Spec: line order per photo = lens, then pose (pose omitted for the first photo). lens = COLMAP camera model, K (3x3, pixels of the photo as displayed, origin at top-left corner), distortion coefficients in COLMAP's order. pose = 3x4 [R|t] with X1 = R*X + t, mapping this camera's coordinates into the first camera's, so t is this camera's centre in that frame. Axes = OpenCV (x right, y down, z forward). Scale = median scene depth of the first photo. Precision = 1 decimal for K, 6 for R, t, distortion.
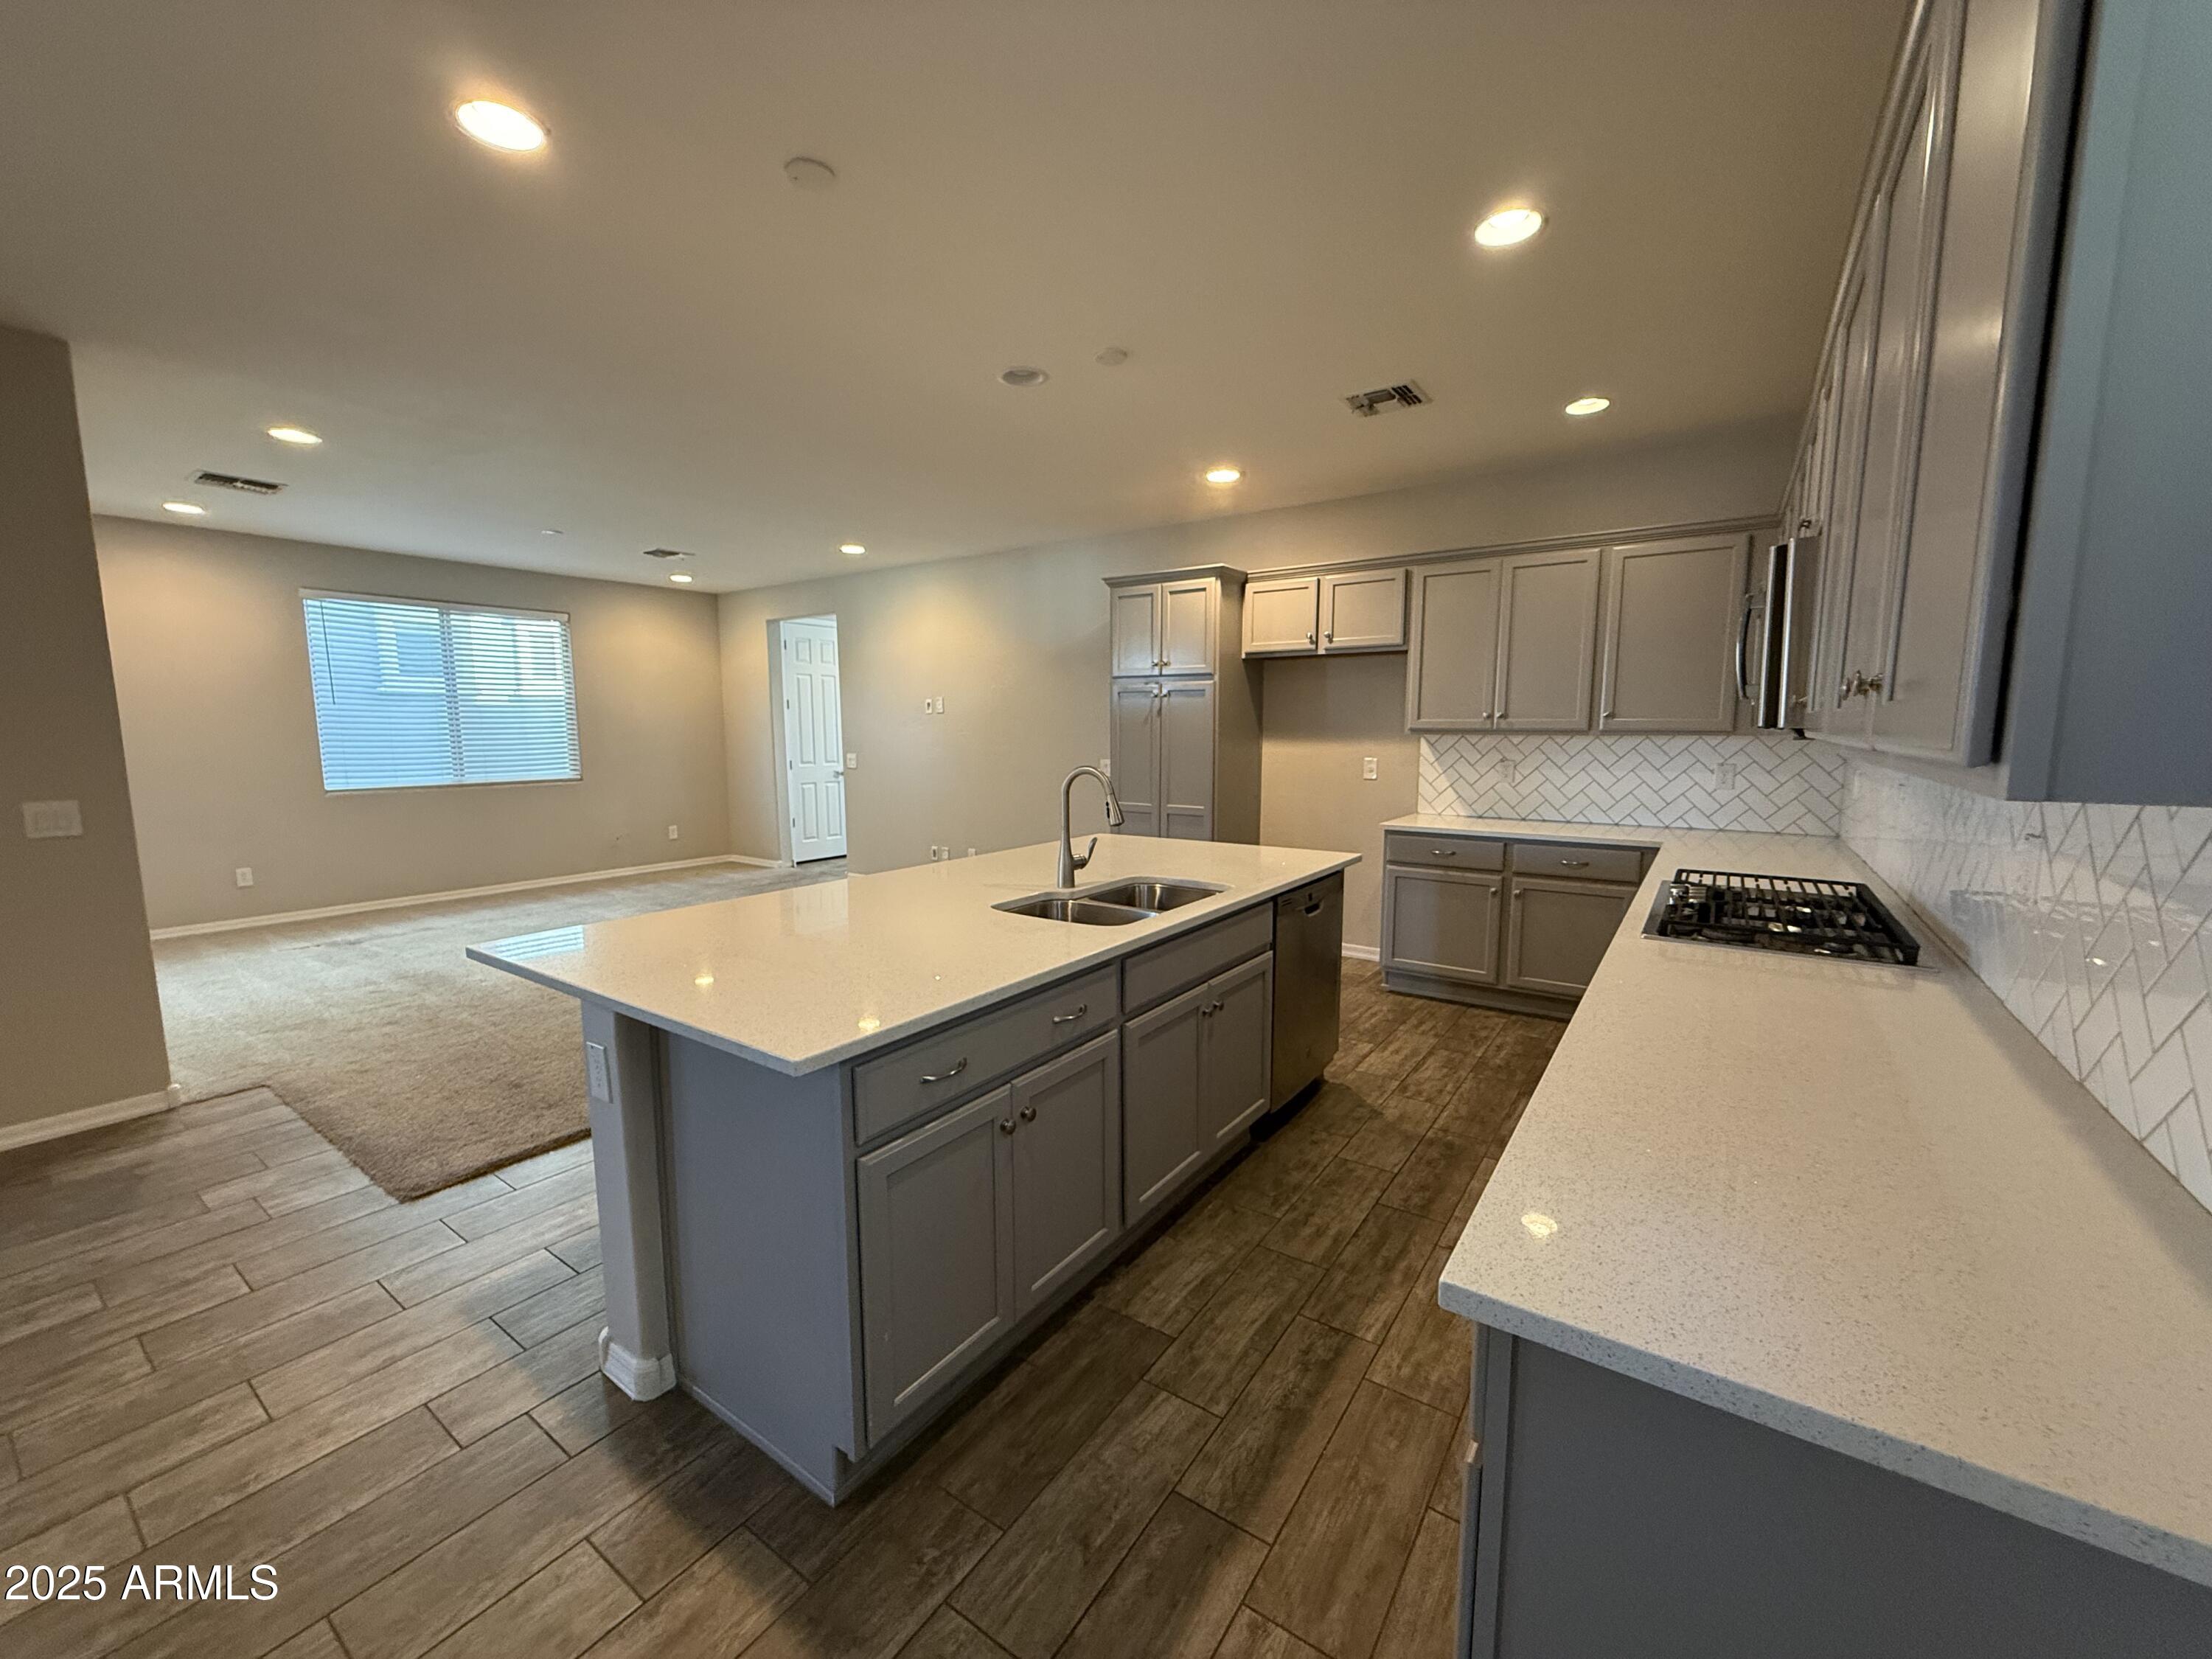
lens RADIAL K [[874.5, 0, 1098.9], [0, 874.5, 833.4], [0, 0, 1]] dist [-0.002370, 0.000525]
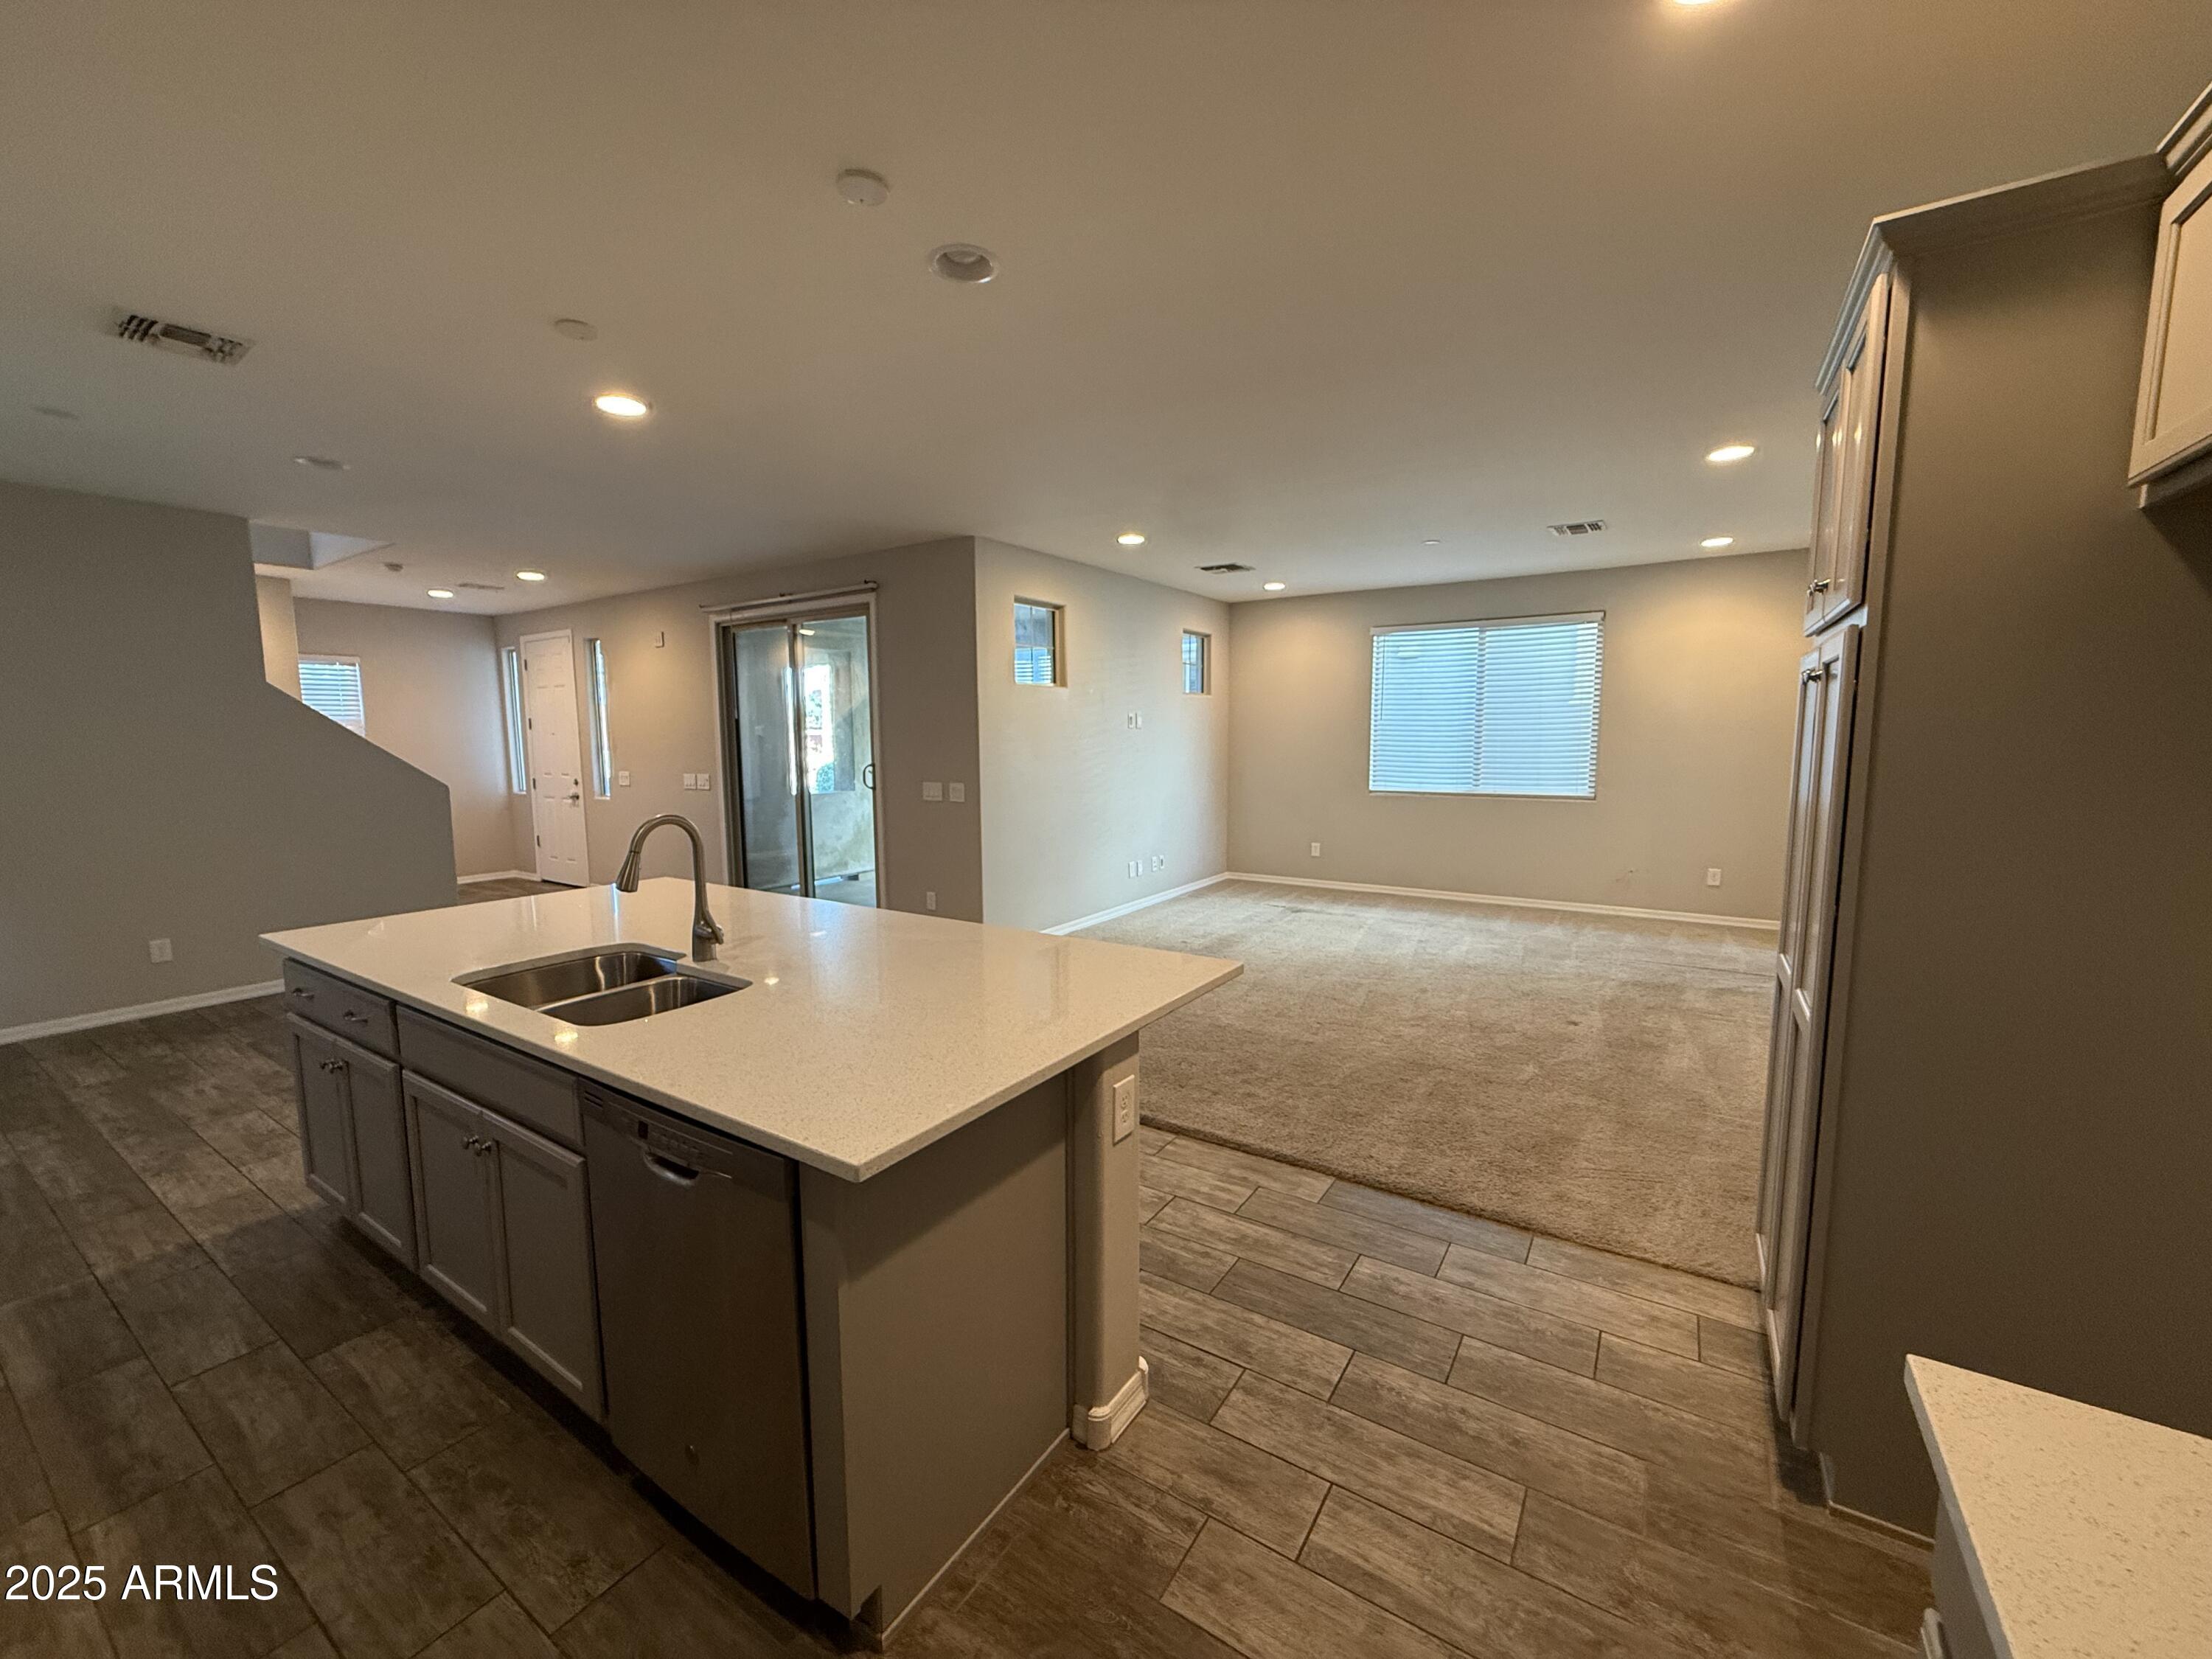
lens RADIAL K [[874.5, 0, 1101.6], [0, 874.5, 840.5], [0, 0, 1]] dist [-0.002370, 0.000525]
pose [[0.036198, 0.123777, -0.991650, 0.458603], [-0.116815, 0.986021, 0.118811, -0.112224], [0.992494, 0.111539, 0.050151, 0.779432]]
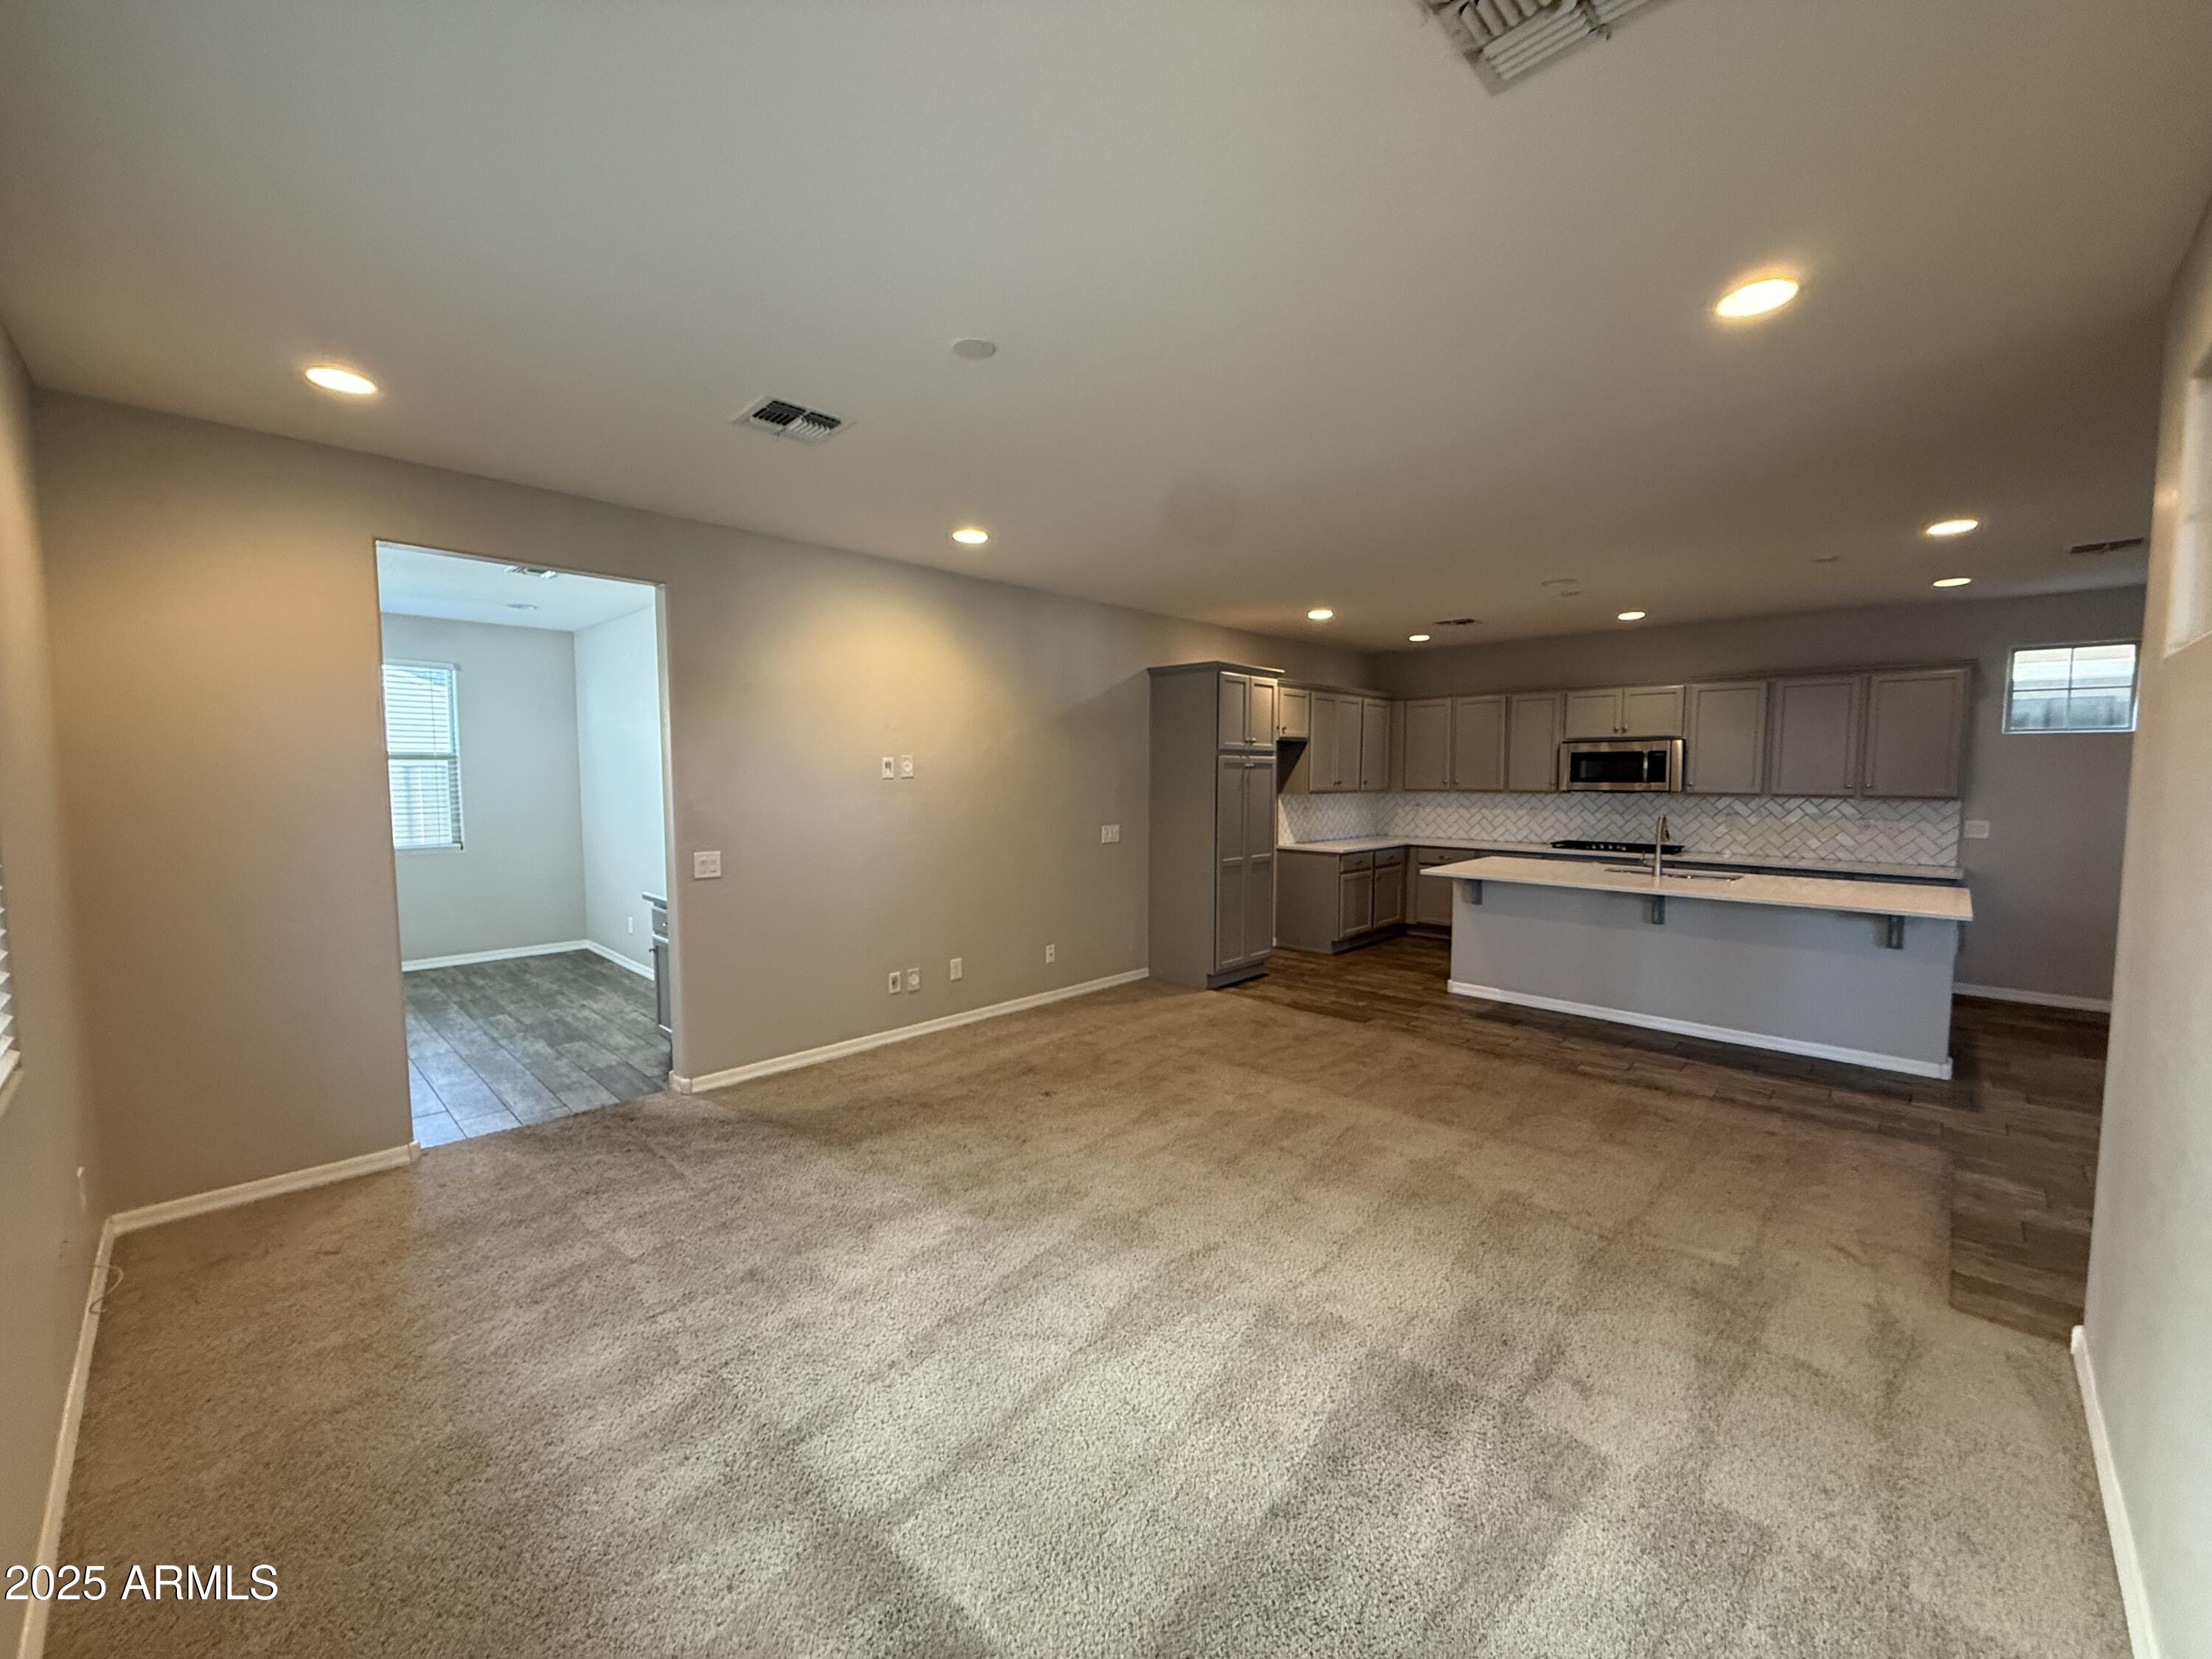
lens RADIAL K [[874.5, 0, 1094.0], [0, 874.5, 832.4], [0, 0, 1]] dist [-0.002370, 0.000525]
pose [[0.162737, -0.066704, 0.984412, -1.291495], [0.119643, 0.991684, 0.047418, -0.167109], [-0.979389, 0.110061, 0.169364, 1.125608]]
